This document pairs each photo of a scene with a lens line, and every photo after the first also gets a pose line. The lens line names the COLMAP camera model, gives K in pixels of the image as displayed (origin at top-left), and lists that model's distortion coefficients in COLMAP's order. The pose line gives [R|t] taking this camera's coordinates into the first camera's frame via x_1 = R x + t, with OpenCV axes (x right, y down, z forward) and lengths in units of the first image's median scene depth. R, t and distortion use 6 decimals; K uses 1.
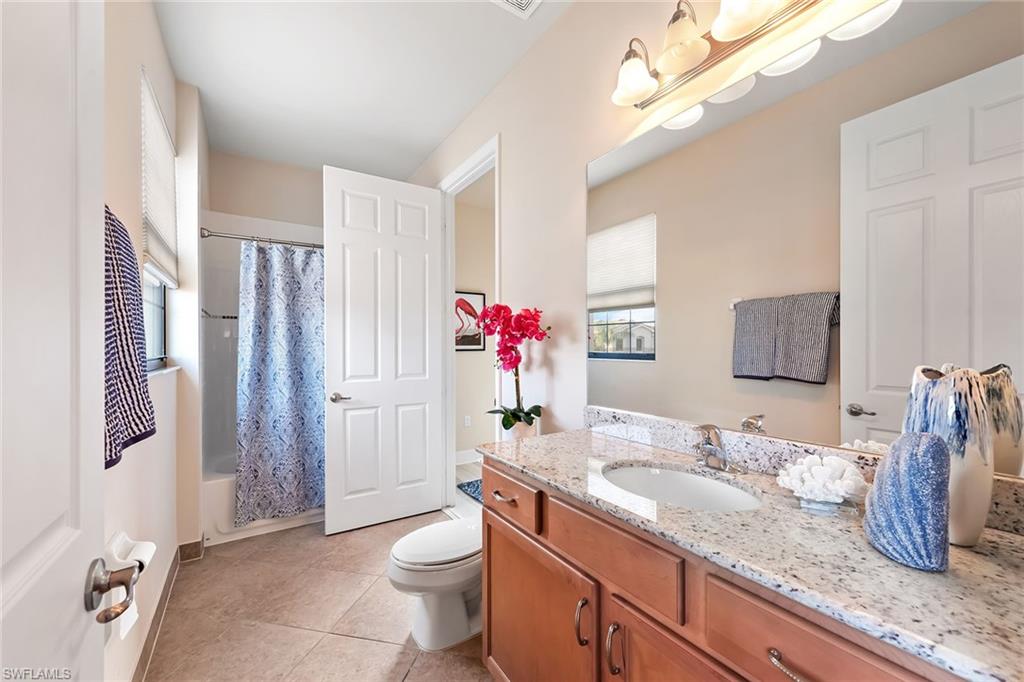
lens RADIAL K [[398.8, 0, 514.8], [0, 398.8, 344.5], [0, 0, 1]] dist [0.002228, 0.000198]
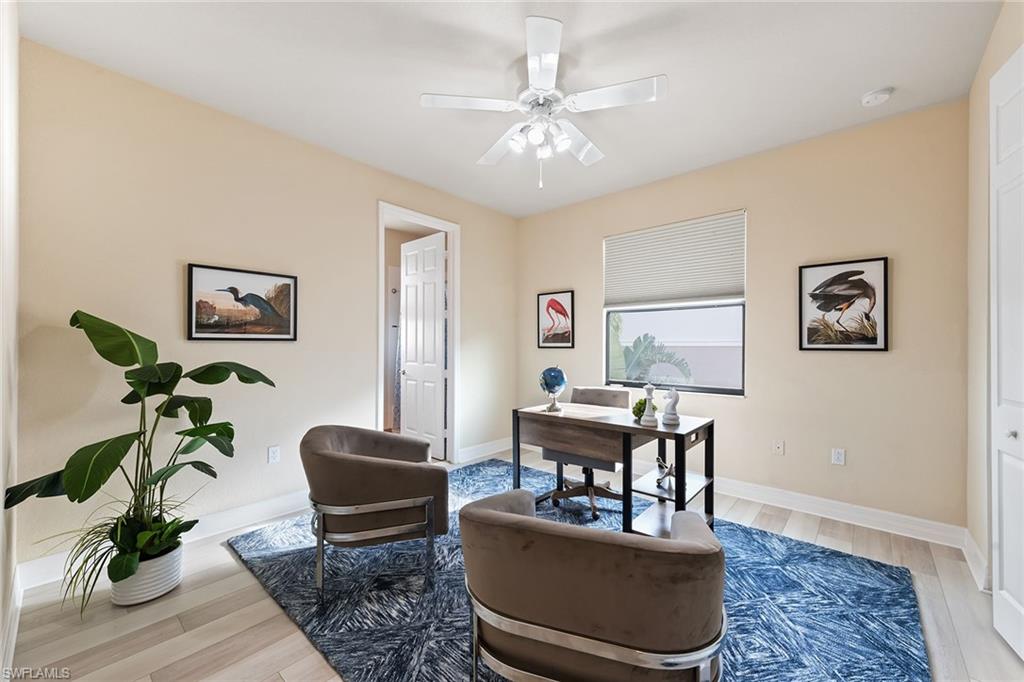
lens RADIAL K [[401.3, 0, 510.2], [0, 401.3, 344.1], [0, 0, 1]] dist [0.000207, -0.000113]
pose [[0.247951, 0.000661, -0.968772, 0.861457], [0.004199, 0.999990, 0.001757, 0.002996], [0.968764, -0.004503, 0.247946, 0.614897]]
